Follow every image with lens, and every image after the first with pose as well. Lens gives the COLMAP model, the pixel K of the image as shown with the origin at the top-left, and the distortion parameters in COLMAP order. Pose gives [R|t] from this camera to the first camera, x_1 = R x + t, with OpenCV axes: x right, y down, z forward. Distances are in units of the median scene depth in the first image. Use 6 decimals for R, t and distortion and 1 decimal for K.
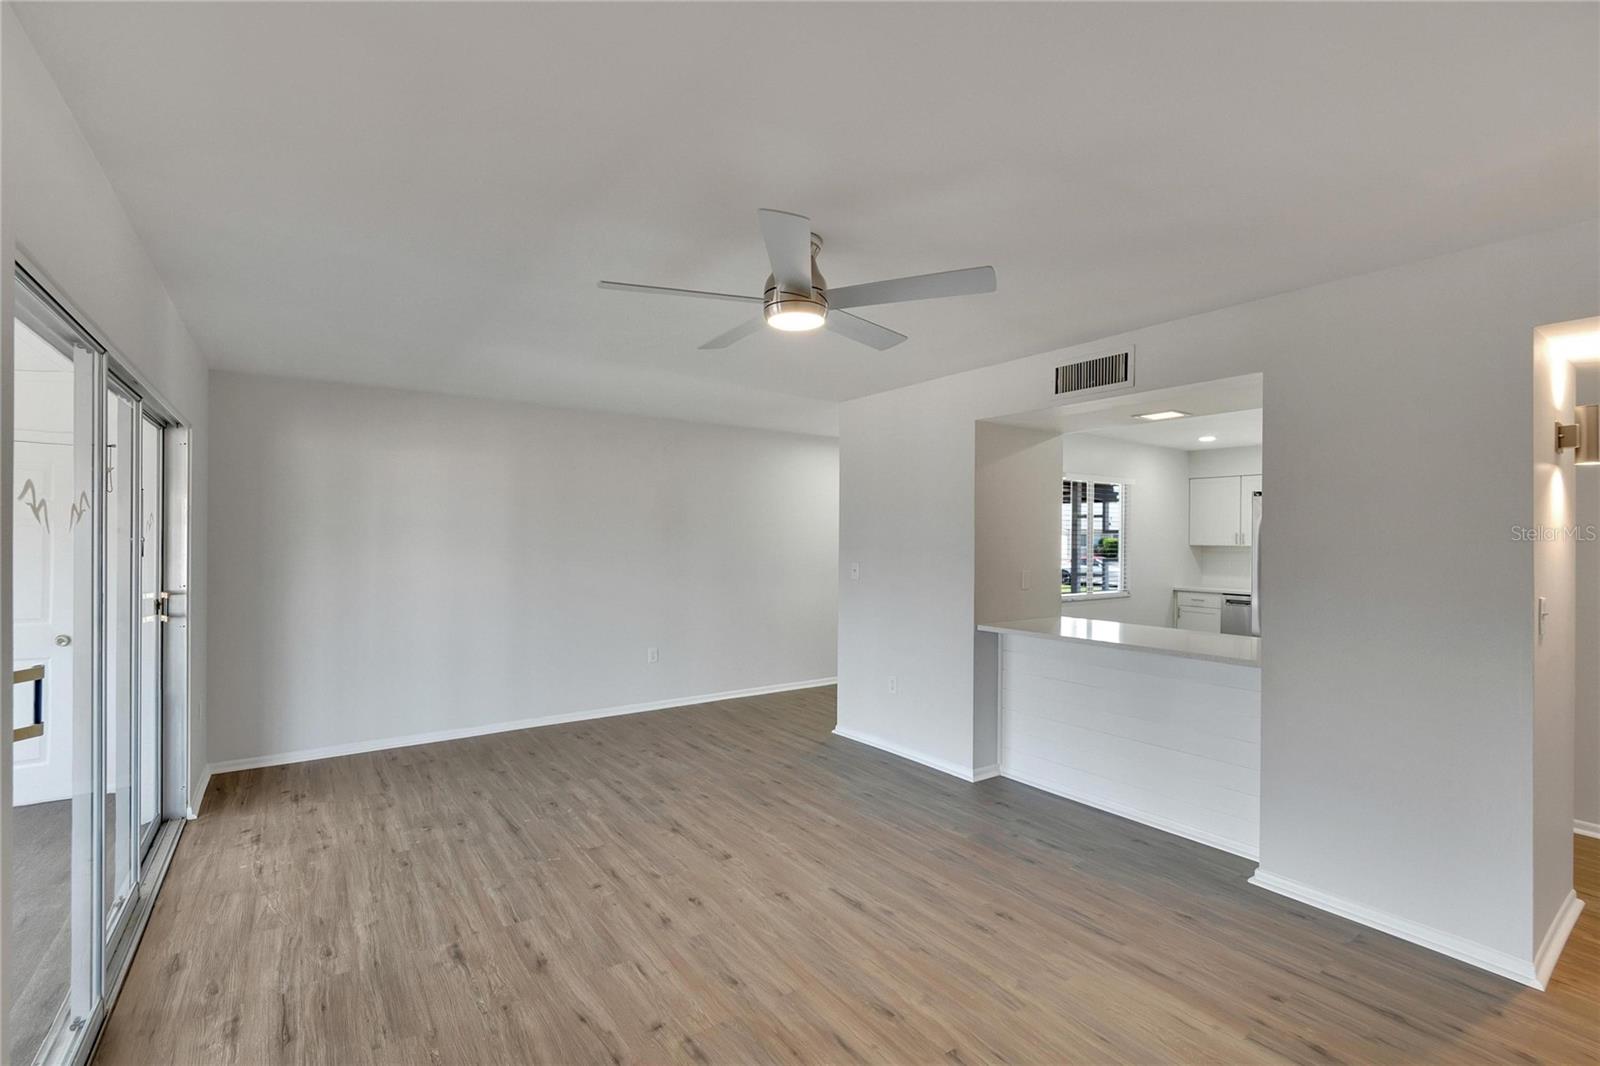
lens RADIAL K [[708.2, 0, 789.9], [0, 708.2, 539.7], [0, 0, 1]] dist [-0.009852, 0.003405]
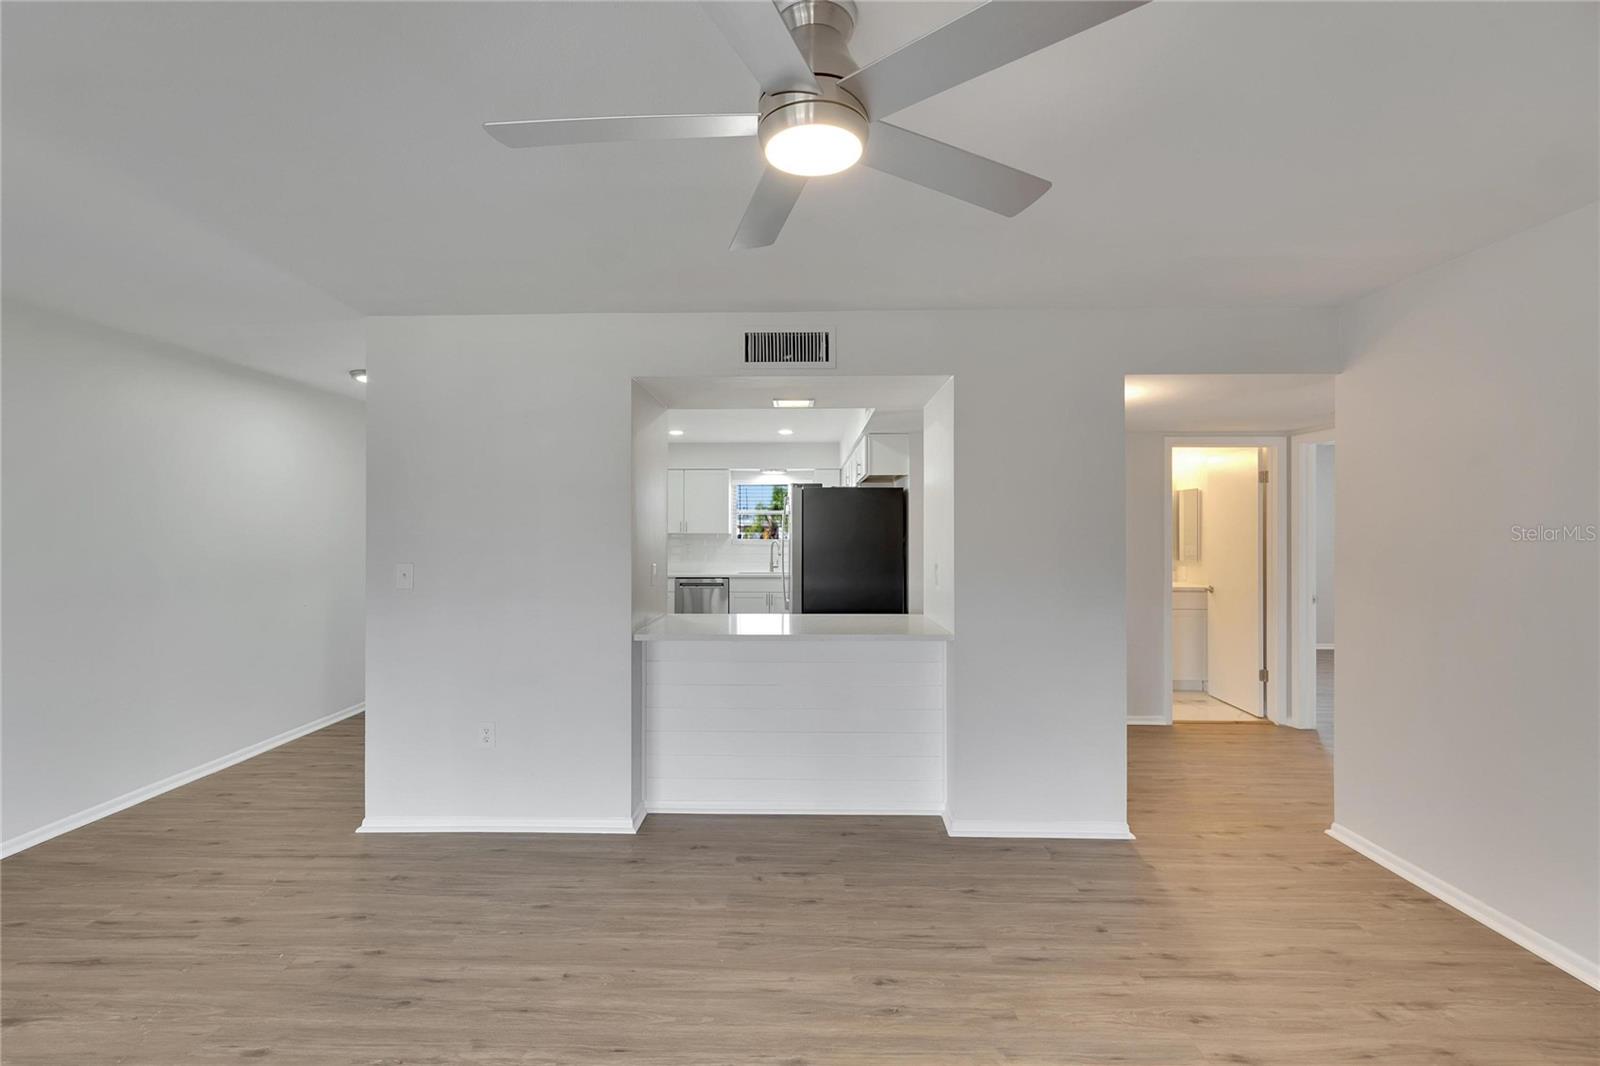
lens RADIAL K [[708.2, 0, 791.1], [0, 708.2, 537.9], [0, 0, 1]] dist [-0.009852, 0.003405]
pose [[0.593903, -0.017864, 0.804338, -0.328113], [0.007039, 0.999831, 0.017009, -0.002740], [-0.804506, -0.004440, 0.593928, 0.468267]]
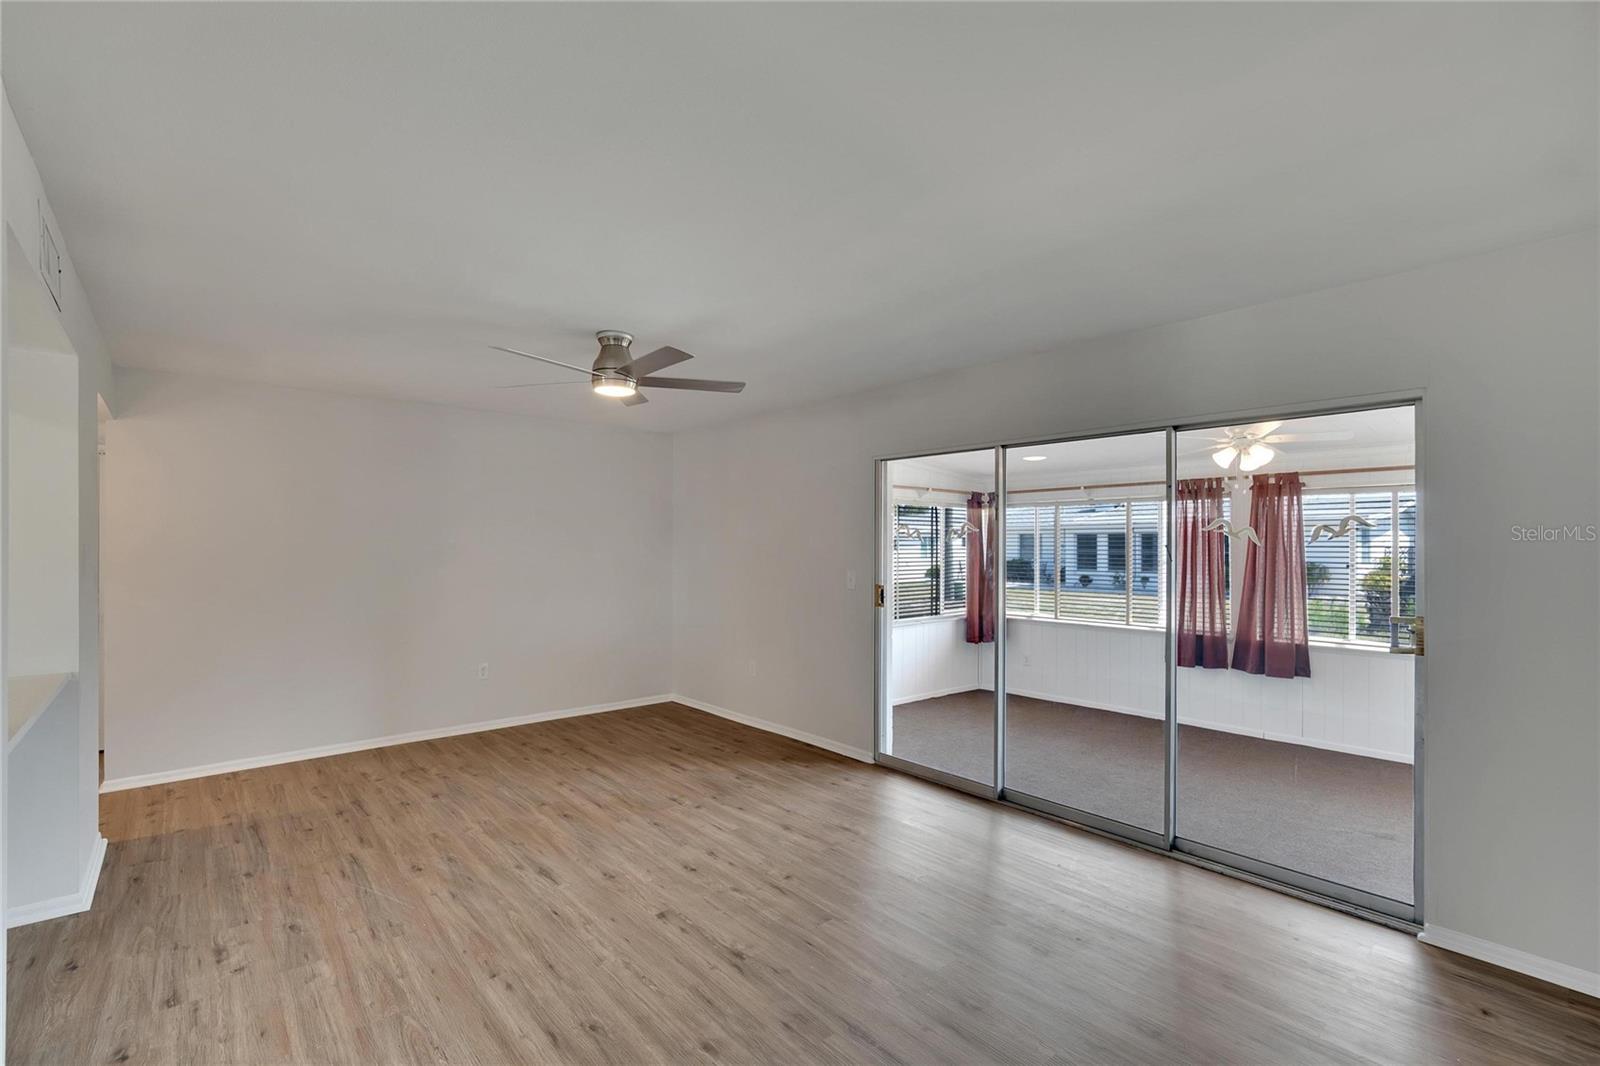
lens RADIAL K [[708.2, 0, 791.9], [0, 708.2, 546.9], [0, 0, 1]] dist [-0.009852, 0.003405]
pose [[-0.994646, -0.007471, -0.103066, -0.142385], [-0.007967, 0.999959, 0.004402, -0.000830], [0.103029, 0.005200, -0.994665, 1.725478]]
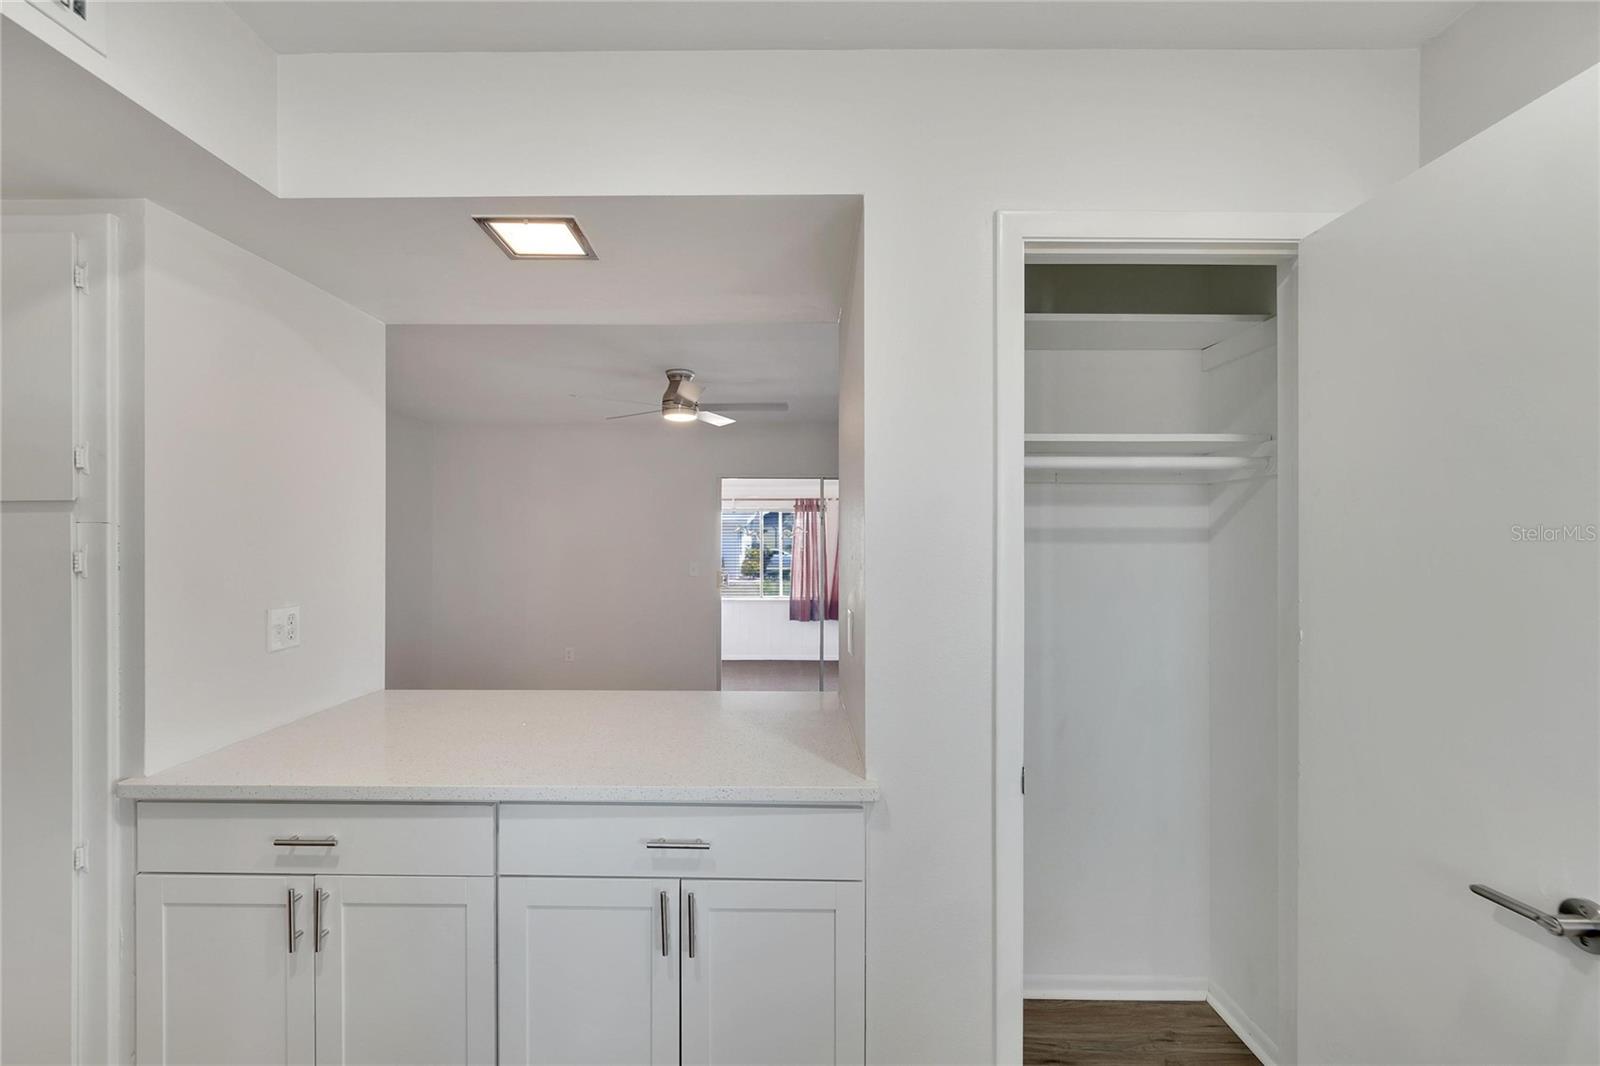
lens RADIAL K [[708.2, 0, 792.4], [0, 708.2, 539.3], [0, 0, 1]] dist [-0.009852, 0.003405]
pose [[-0.582613, -0.009725, -0.812692, 0.902434], [-0.005946, 0.999953, -0.007702, 0.007059], [0.812728, 0.000345, -0.582643, 1.587994]]
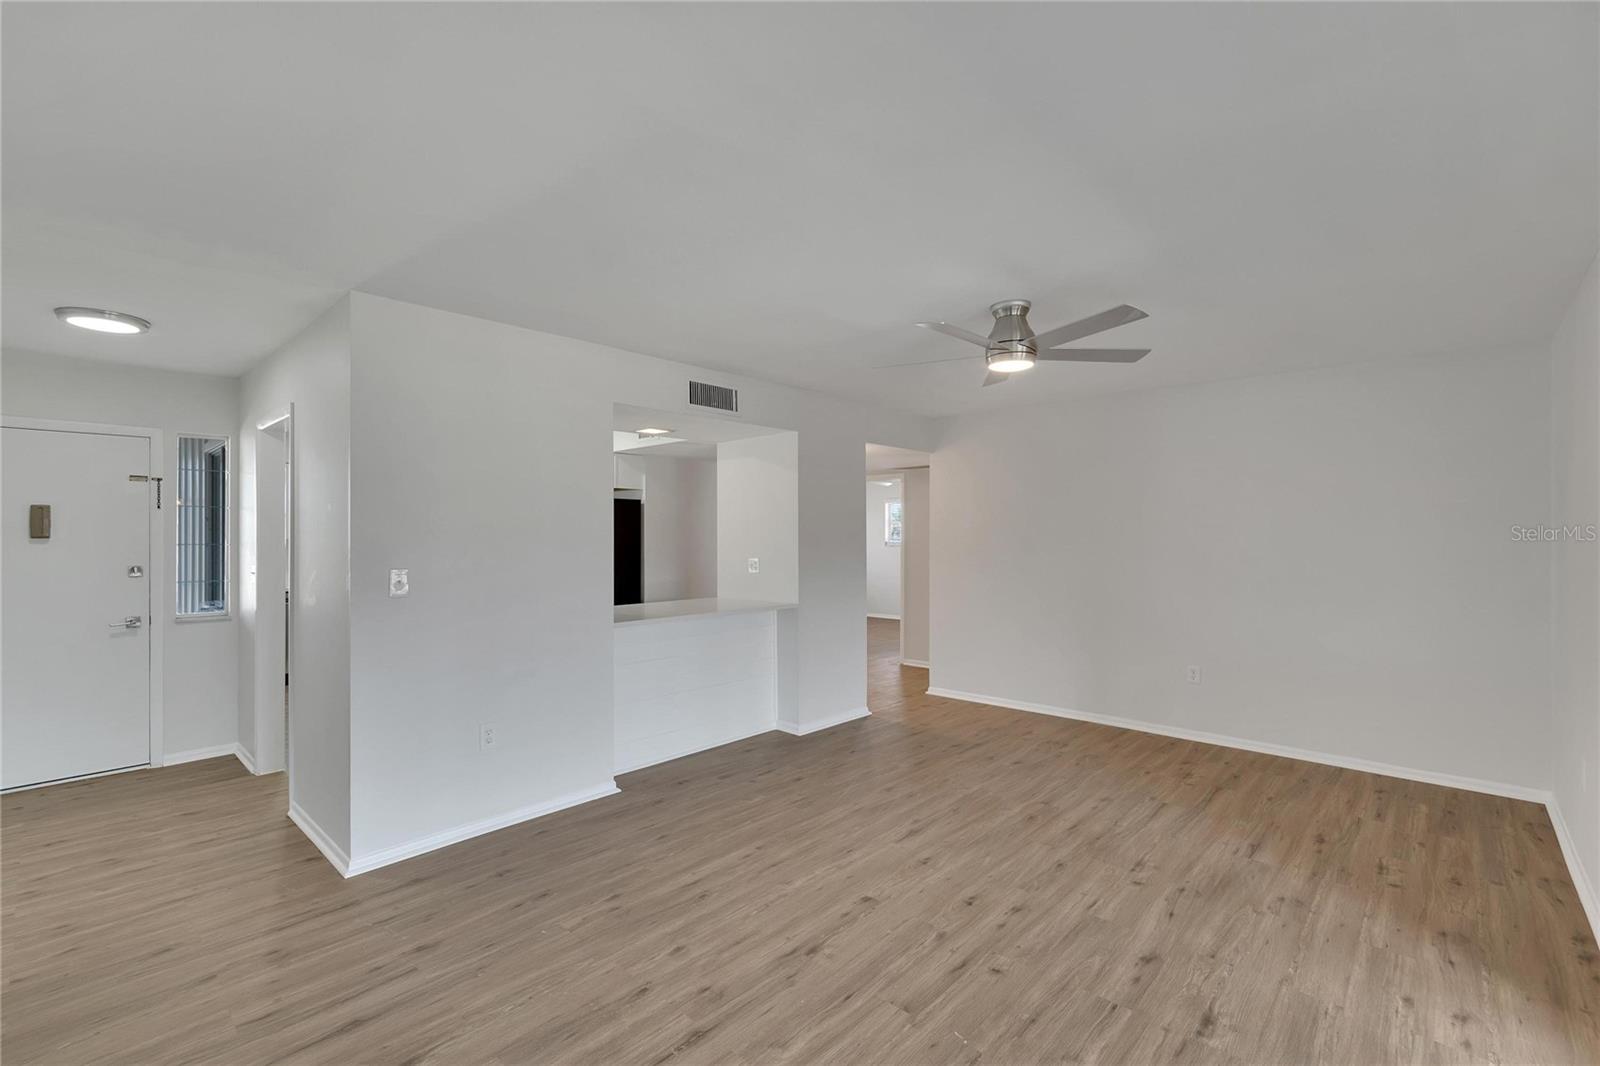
lens RADIAL K [[708.2, 0, 782.9], [0, 708.2, 538.5], [0, 0, 1]] dist [-0.009852, 0.003405]
pose [[-0.199963, -0.012617, 0.979722, -0.842833], [0.001997, 0.999910, 0.013284, -0.004043], [-0.979802, 0.004613, -0.199919, 1.178969]]
